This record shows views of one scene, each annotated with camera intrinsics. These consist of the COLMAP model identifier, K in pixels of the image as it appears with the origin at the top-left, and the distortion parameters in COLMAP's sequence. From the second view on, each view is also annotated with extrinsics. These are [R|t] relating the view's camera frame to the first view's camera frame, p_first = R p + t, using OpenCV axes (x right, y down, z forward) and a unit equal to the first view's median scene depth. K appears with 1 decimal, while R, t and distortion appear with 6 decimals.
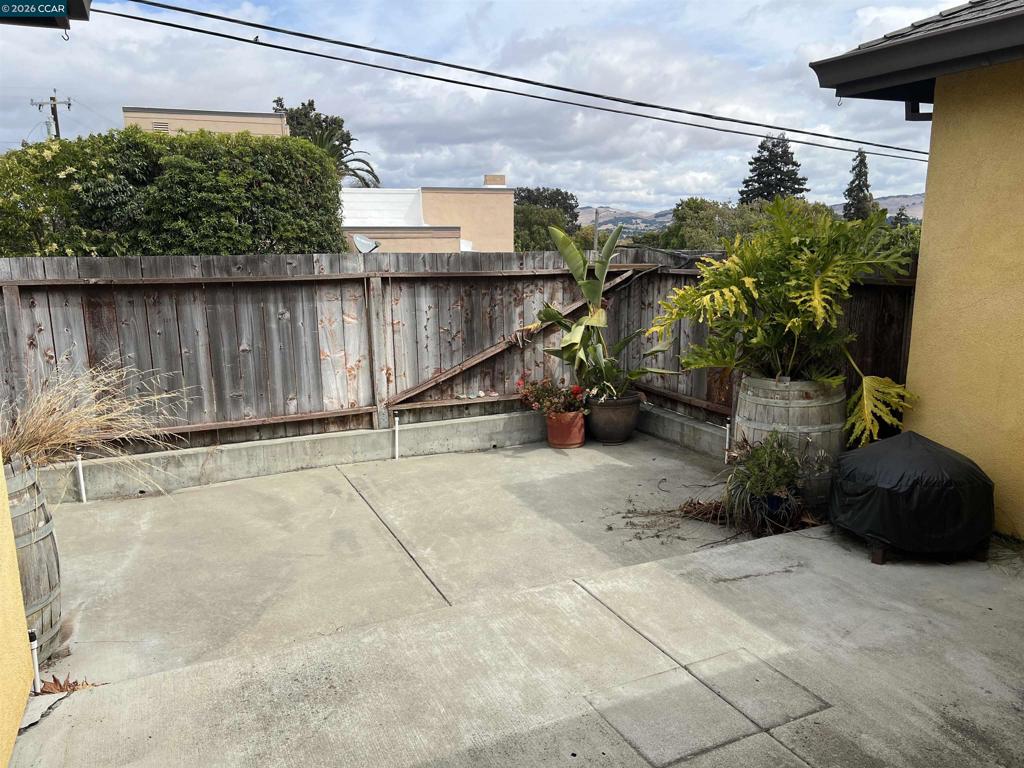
lens RADIAL K [[768.1, 0, 518.2], [0, 768.1, 389.1], [0, 0, 1]] dist [0.052940, -0.062839]
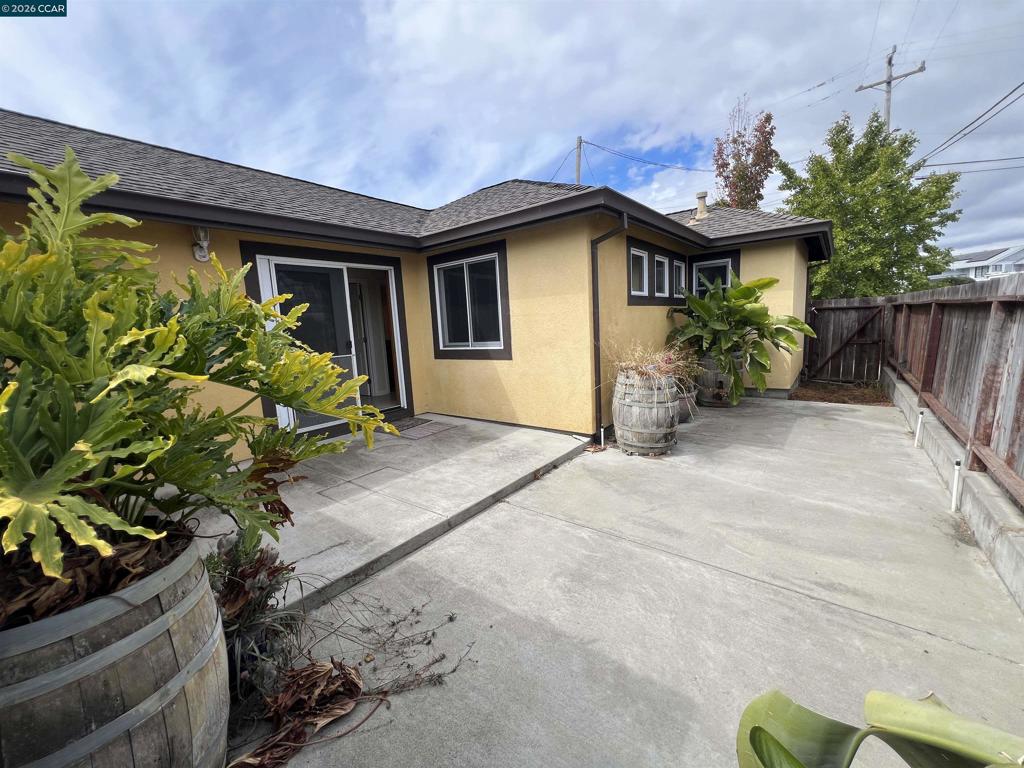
lens RADIAL K [[410.4, 0, 509.3], [0, 410.4, 381.9], [0, 0, 1]] dist [-0.001735, 0.000326]
pose [[-0.888821, 0.119724, -0.442339, 0.199563], [-0.027458, 0.949620, 0.312199, -0.177815], [0.457431, 0.289635, -0.840755, 1.152312]]
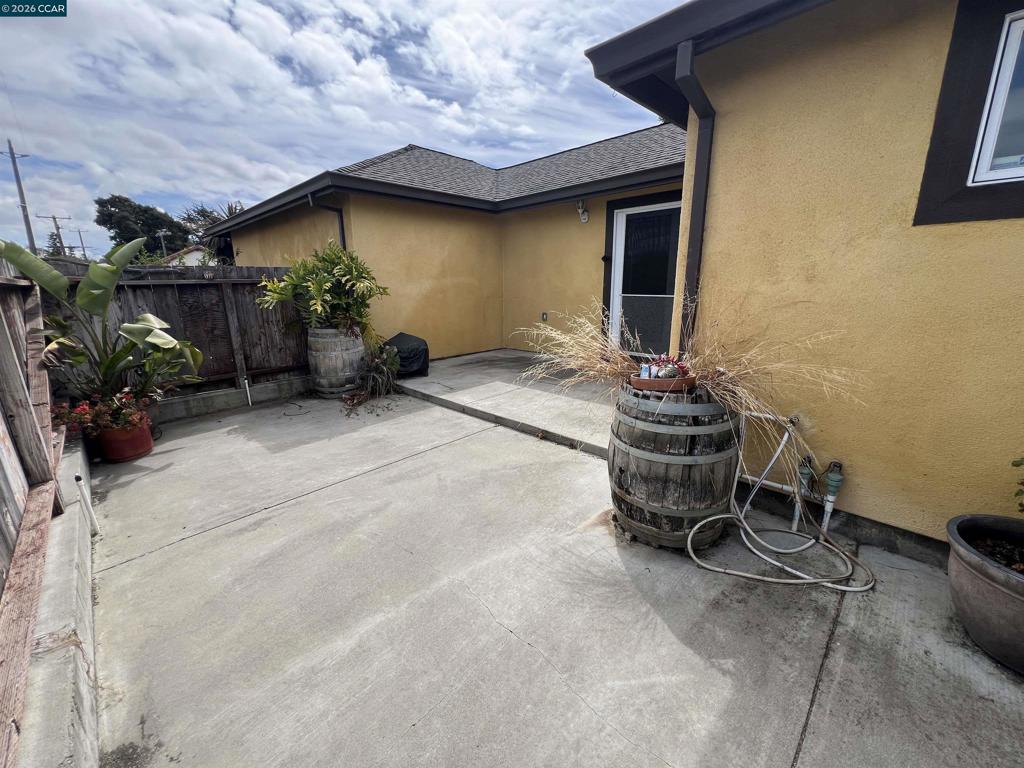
lens RADIAL K [[410.4, 0, 509.3], [0, 410.4, 381.9], [0, 0, 1]] dist [-0.001735, 0.000326]
pose [[-0.350108, -0.209020, 0.913091, -0.735101], [0.199088, 0.935910, 0.290580, -0.094890], [-0.915308, 0.283520, -0.286057, 0.841209]]
